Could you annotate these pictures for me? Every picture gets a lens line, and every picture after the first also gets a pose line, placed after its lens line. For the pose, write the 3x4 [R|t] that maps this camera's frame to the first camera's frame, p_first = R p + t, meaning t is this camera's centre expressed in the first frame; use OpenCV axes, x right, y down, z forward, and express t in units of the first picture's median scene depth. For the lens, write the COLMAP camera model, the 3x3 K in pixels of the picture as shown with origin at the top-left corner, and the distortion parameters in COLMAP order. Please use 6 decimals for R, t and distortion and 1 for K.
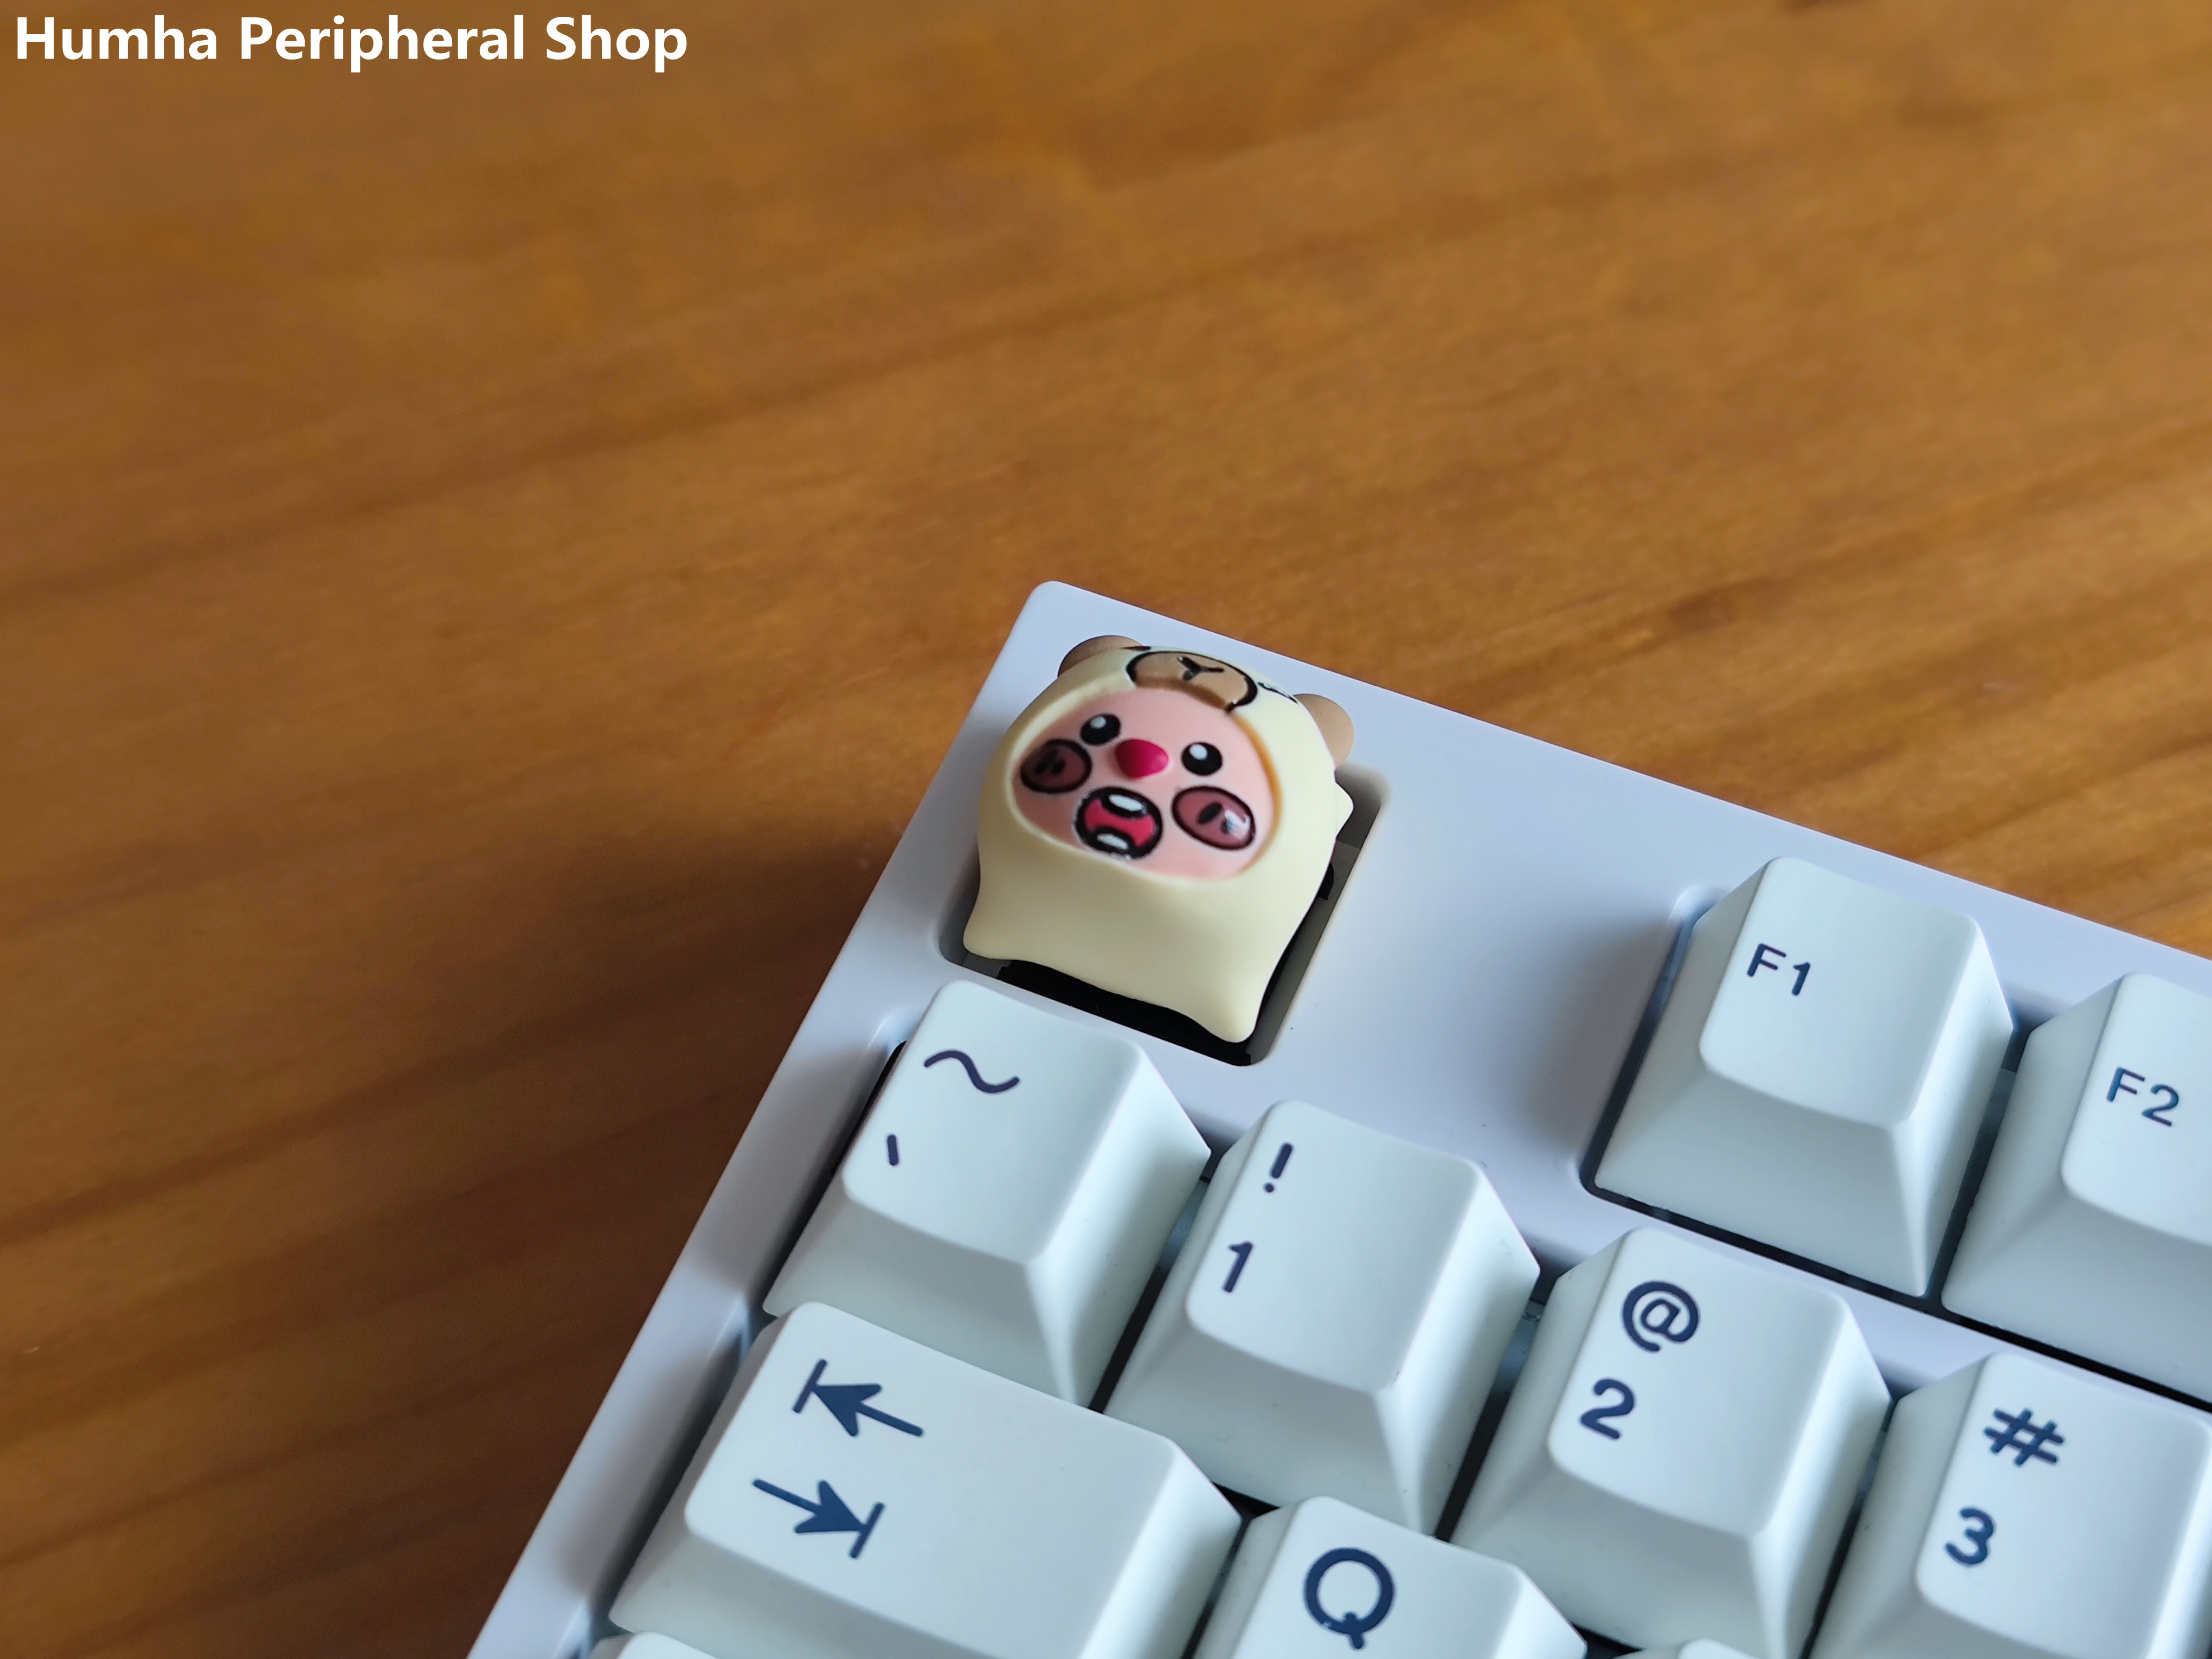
lens RADIAL K [[3743.0, 0, 1171.0], [0, 3743.0, 819.8], [0, 0, 1]] dist [0.018640, 0.000000]
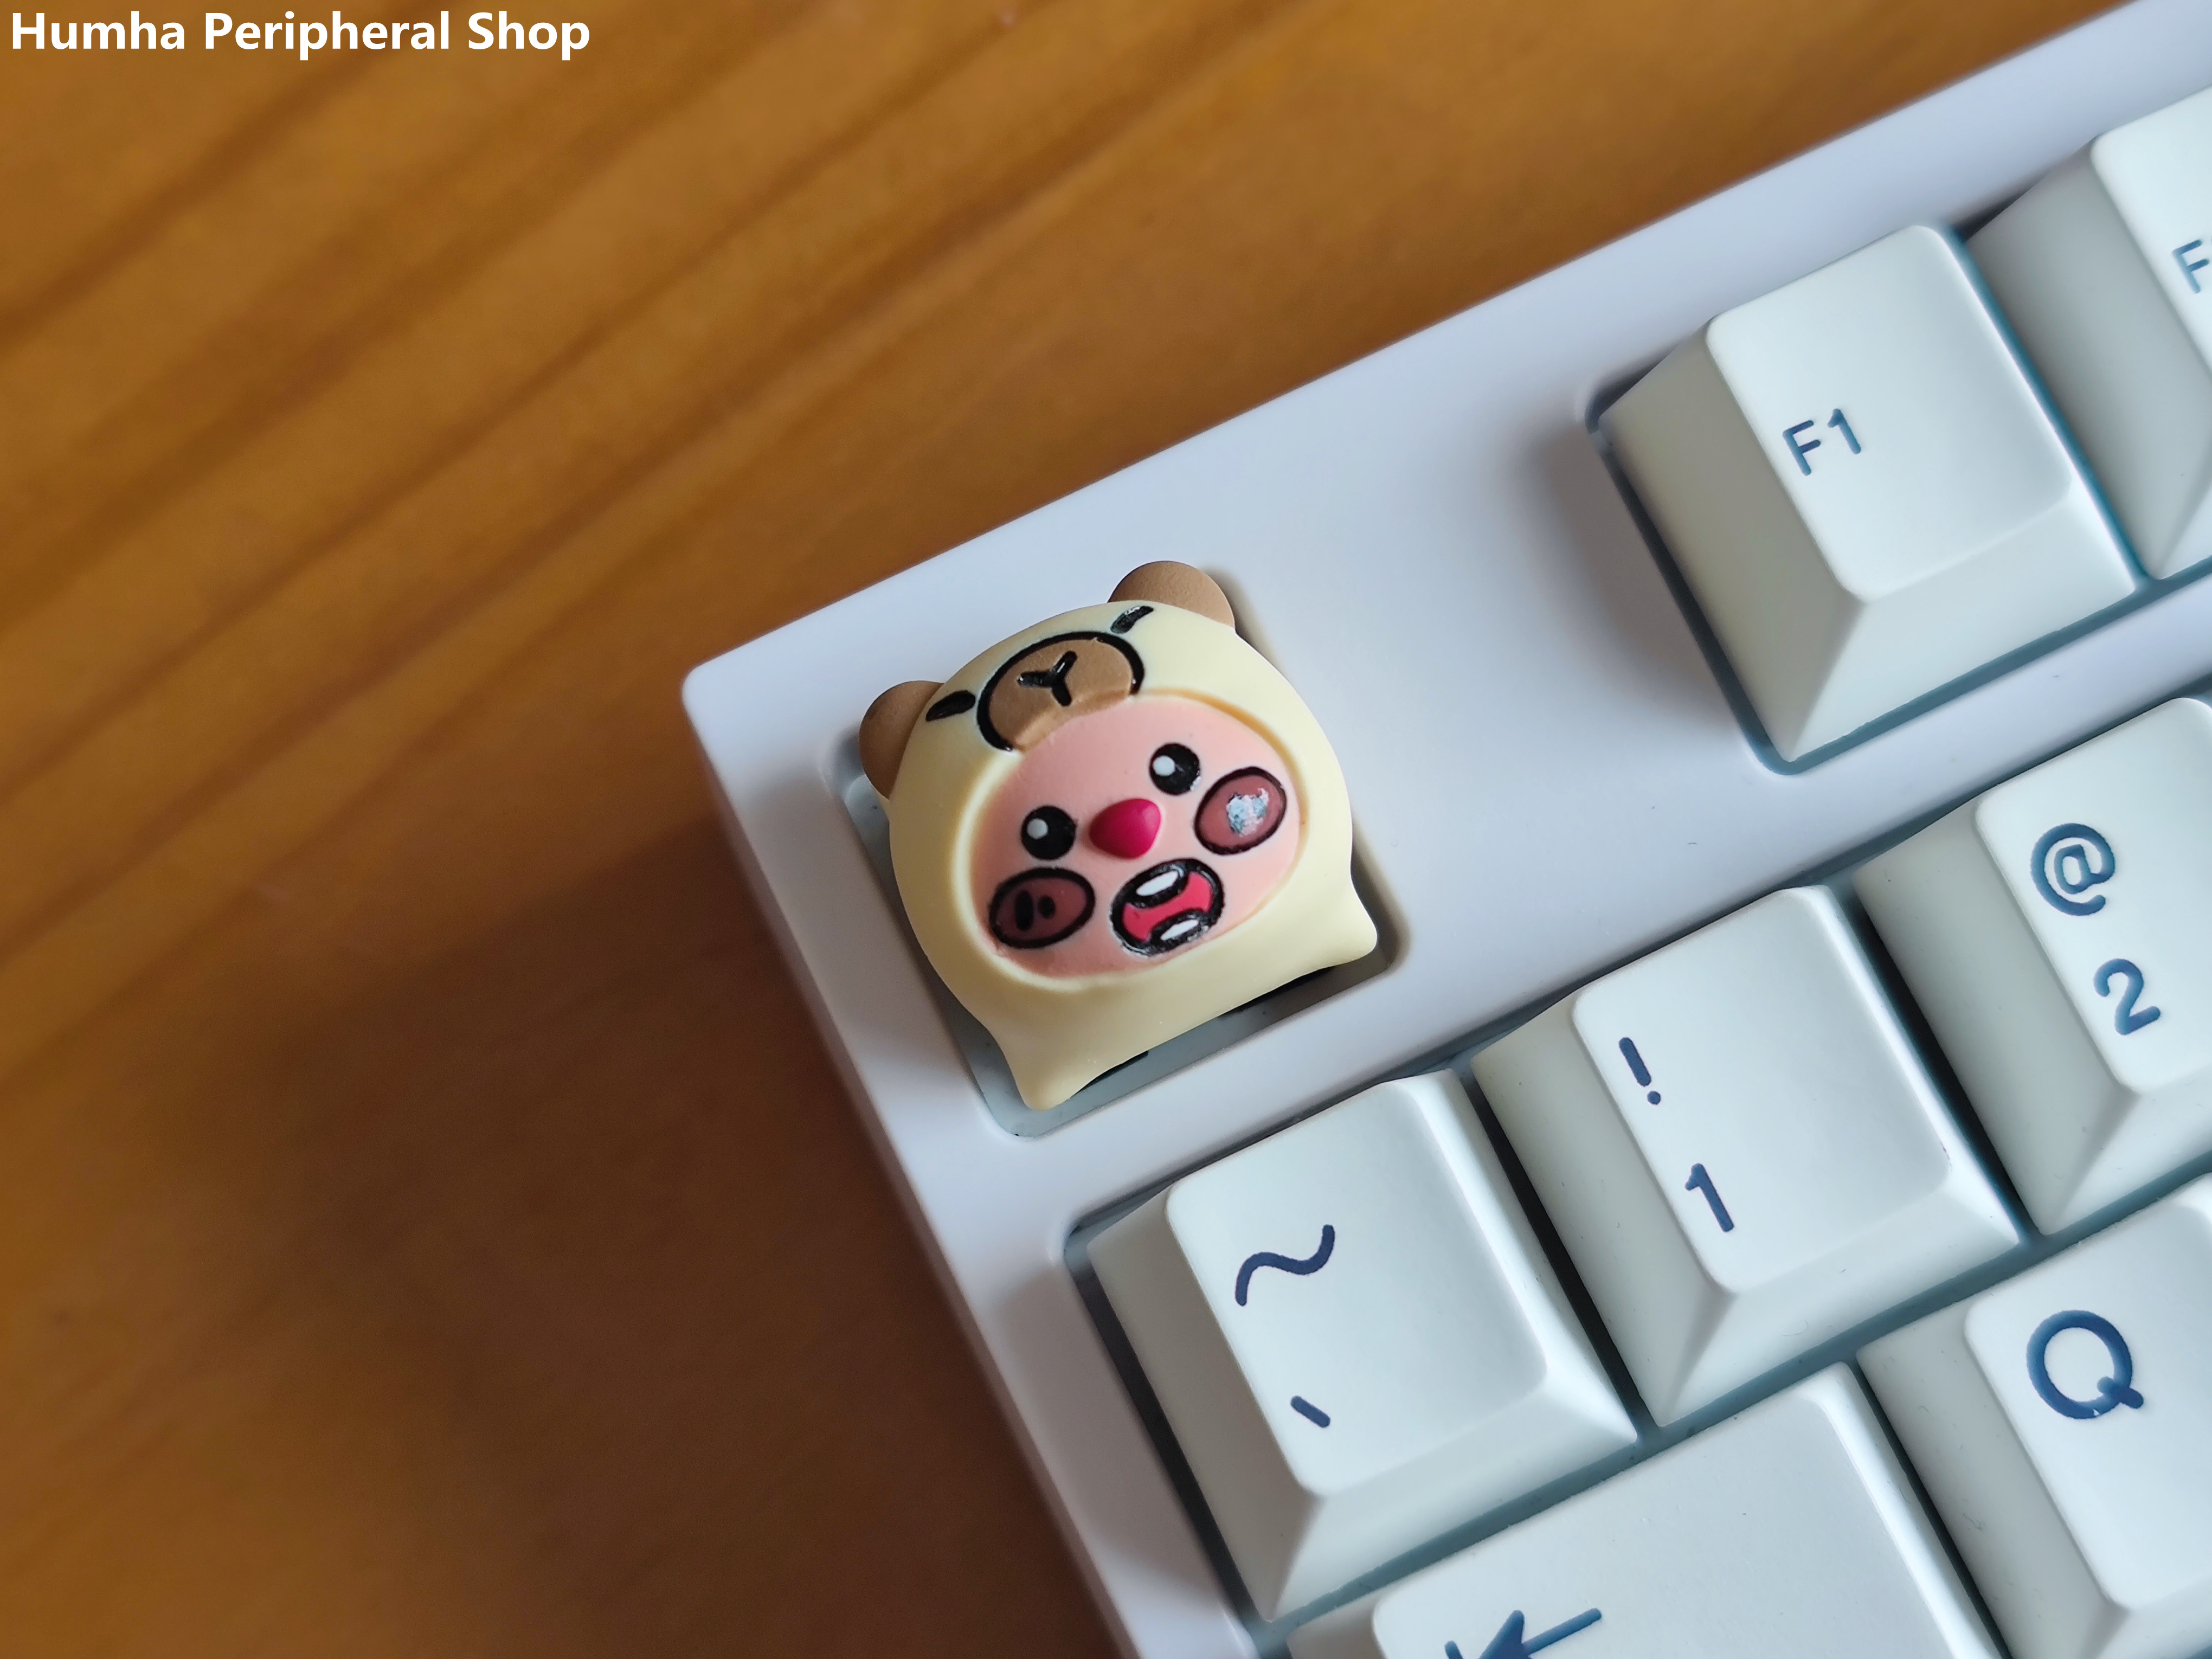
lens RADIAL K [[3743.0, 0, 1093.6], [0, 3743.0, 831.9], [0, 0, 1]] dist [0.018640, 0.000000]
pose [[0.657625, -0.731964, 0.178206, -0.157642], [0.619714, 0.660123, 0.424491, -0.363581], [-0.428350, -0.168720, 0.887722, 0.333370]]
